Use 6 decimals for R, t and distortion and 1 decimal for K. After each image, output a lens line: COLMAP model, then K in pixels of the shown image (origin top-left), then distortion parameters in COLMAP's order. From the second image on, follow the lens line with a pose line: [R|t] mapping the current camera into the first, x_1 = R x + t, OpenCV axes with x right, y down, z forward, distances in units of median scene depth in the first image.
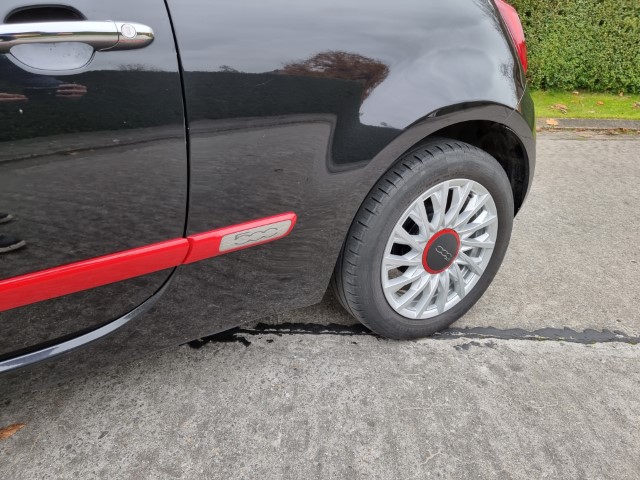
lens RADIAL K [[447.5, 0, 320.1], [0, 447.5, 239.1], [0, 0, 1]] dist [0.075812, -0.066858]
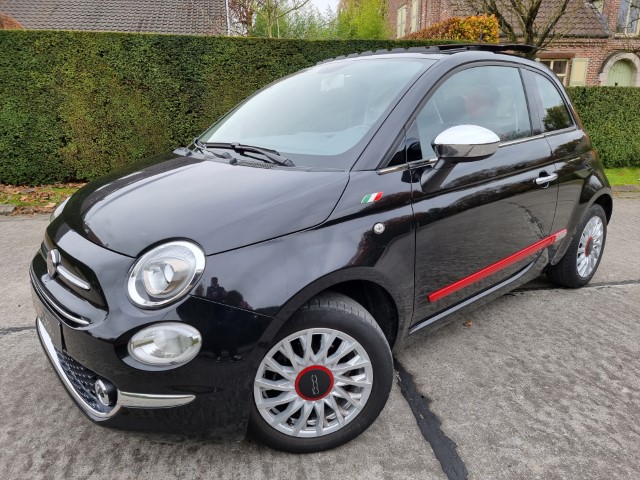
lens RADIAL K [[447.5, 0, 324.6], [0, 447.5, 236.9], [0, 0, 1]] dist [0.075812, -0.066858]
pose [[0.979730, -0.069087, 0.188032, -1.519444], [0.099555, 0.982447, -0.157753, 0.211344], [-0.173833, 0.173275, 0.969411, -1.089214]]
